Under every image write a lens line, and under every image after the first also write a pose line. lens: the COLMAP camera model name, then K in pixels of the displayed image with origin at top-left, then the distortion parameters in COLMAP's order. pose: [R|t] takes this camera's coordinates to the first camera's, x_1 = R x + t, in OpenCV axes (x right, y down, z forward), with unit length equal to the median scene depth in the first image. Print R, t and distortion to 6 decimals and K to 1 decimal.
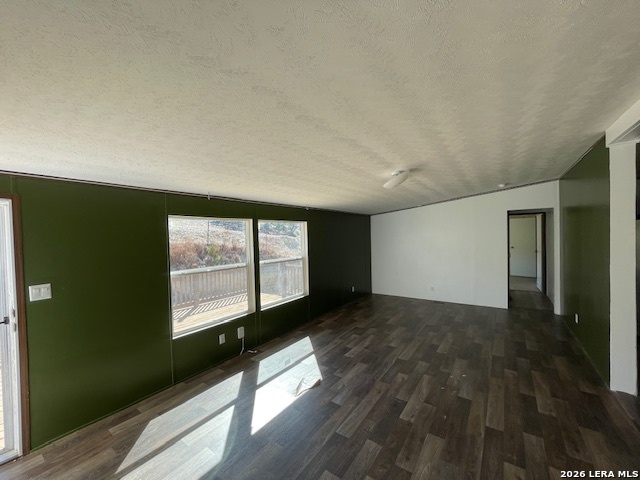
lens RADIAL K [[258.3, 0, 323.8], [0, 258.3, 240.3], [0, 0, 1]] dist [0.012321, 0.000038]
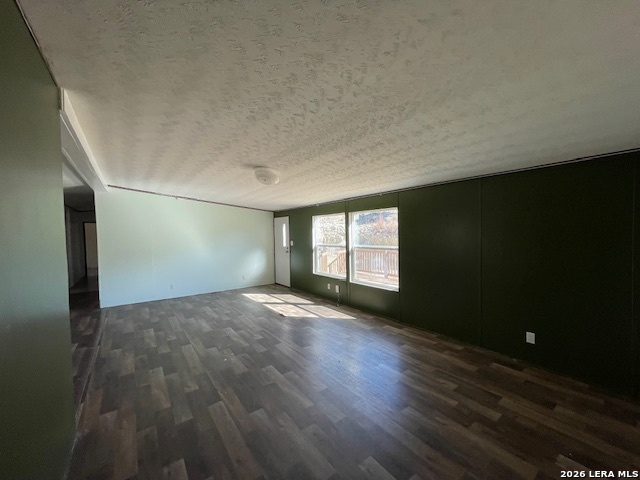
lens RADIAL K [[258.3, 0, 321.0], [0, 258.3, 243.4], [0, 0, 1]] dist [0.012321, 0.000038]
pose [[-0.319846, 0.069717, -0.944901, 1.208739], [0.008969, 0.997467, 0.070559, -0.020390], [0.947427, 0.014093, -0.319661, 1.489801]]
